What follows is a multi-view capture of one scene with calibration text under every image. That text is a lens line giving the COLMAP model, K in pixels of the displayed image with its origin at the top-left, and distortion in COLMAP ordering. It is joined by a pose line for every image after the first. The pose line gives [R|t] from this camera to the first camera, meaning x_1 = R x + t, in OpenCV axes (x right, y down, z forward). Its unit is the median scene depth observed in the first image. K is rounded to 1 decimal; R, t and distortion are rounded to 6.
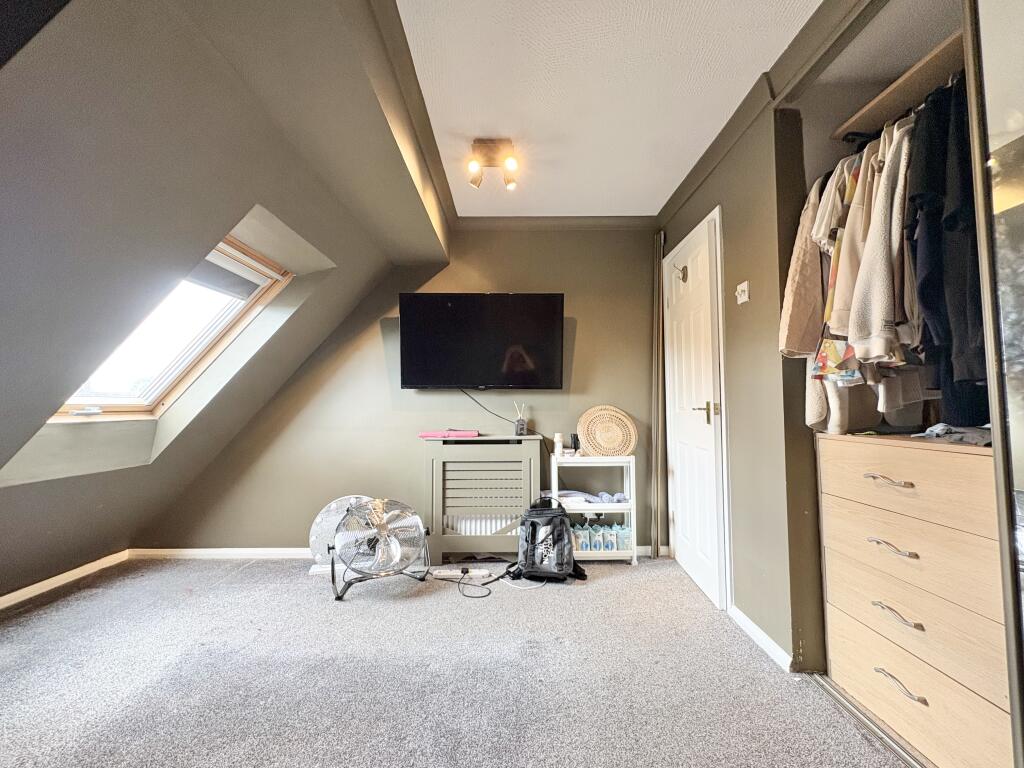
lens RADIAL K [[410.7, 0, 512.0], [0, 410.7, 384.0], [0, 0, 1]] dist [0.000270, 0.000049]
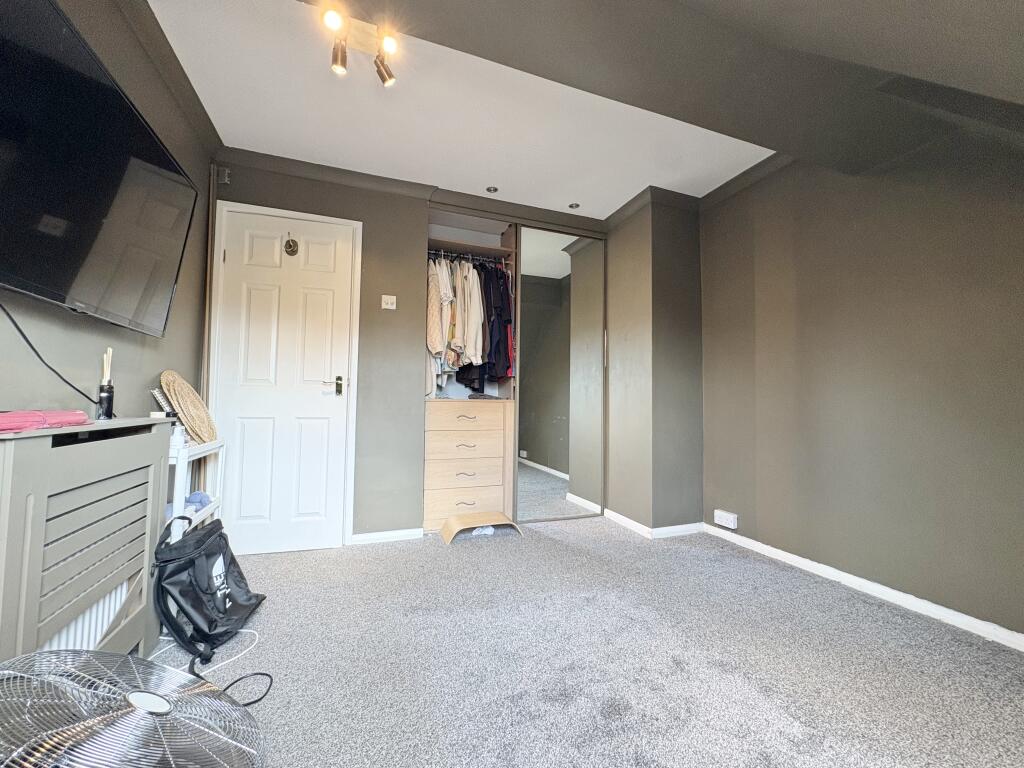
lens RADIAL K [[410.7, 0, 512.0], [0, 410.7, 384.0], [0, 0, 1]] dist [0.000270, 0.000049]
pose [[-0.341340, 0.041302, 0.939032, -0.792663], [-0.063975, 0.995697, -0.067049, 0.107338], [-0.937760, -0.082961, -0.337229, 0.943116]]
